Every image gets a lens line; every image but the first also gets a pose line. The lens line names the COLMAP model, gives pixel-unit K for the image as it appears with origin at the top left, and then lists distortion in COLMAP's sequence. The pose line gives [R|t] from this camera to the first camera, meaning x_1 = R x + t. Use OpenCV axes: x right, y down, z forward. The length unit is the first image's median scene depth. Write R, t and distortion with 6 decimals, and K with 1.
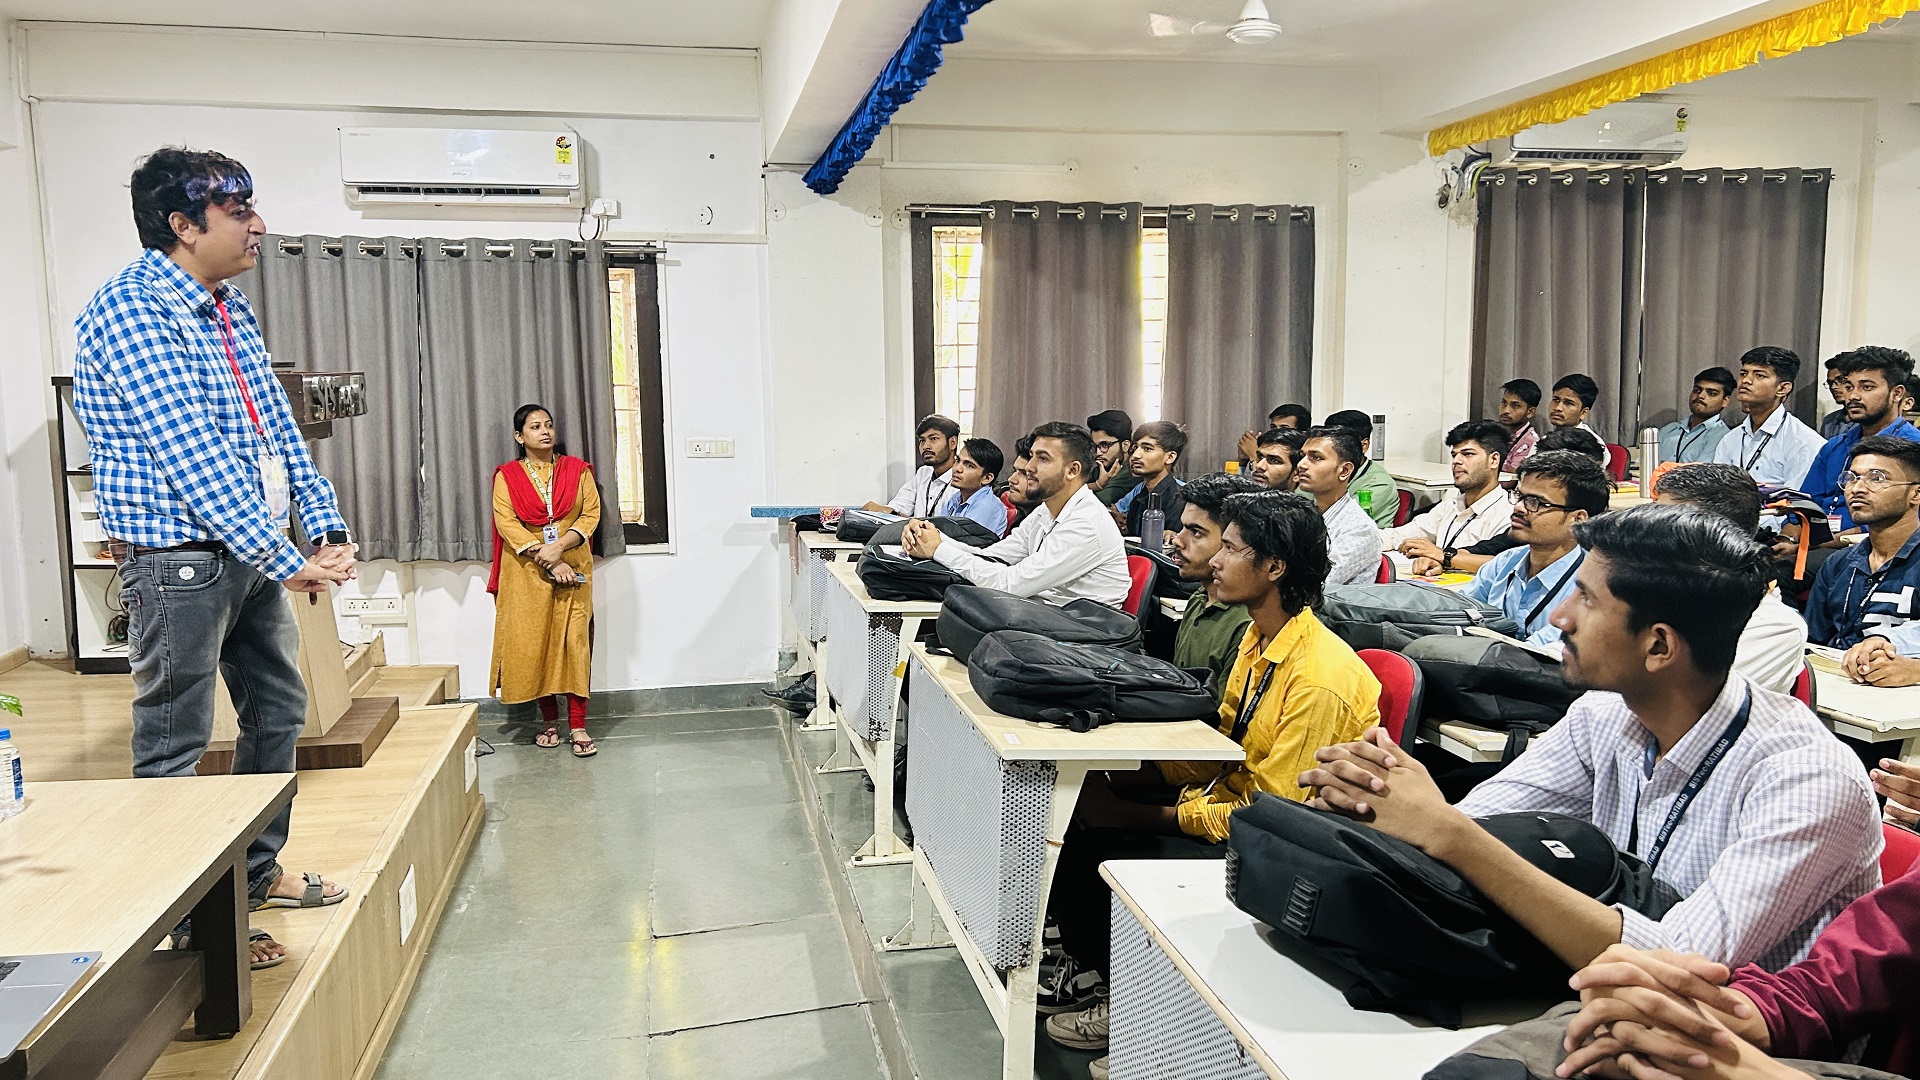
lens RADIAL K [[1470.1, 0, 974.6], [0, 1470.1, 534.5], [0, 0, 1]] dist [0.058359, -0.063250]
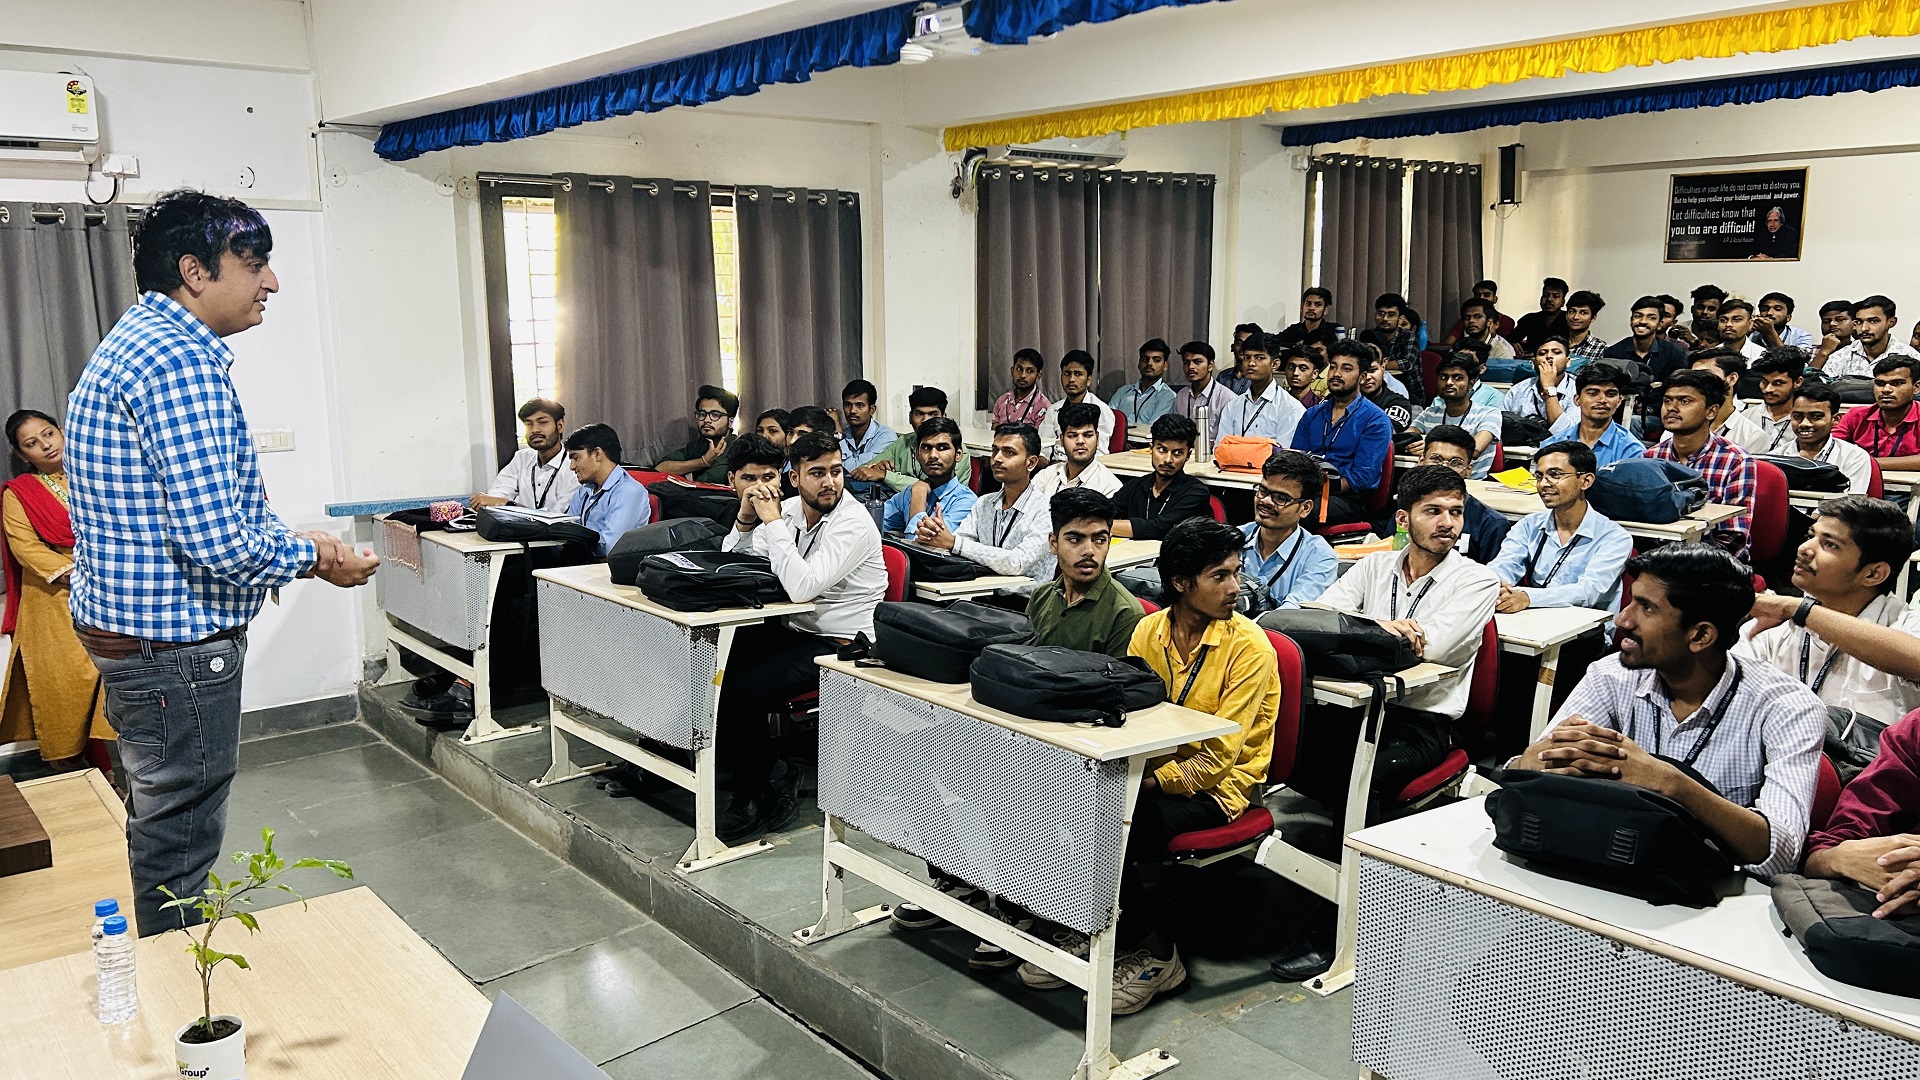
lens RADIAL K [[1470.1, 0, 990.3], [0, 1470.1, 535.8], [0, 0, 1]] dist [0.058359, -0.063250]
pose [[0.869124, -0.074257, 0.488989, -0.249457], [0.046314, 0.996540, 0.069016, -0.045386], [-0.492422, -0.037337, 0.869555, 0.008465]]
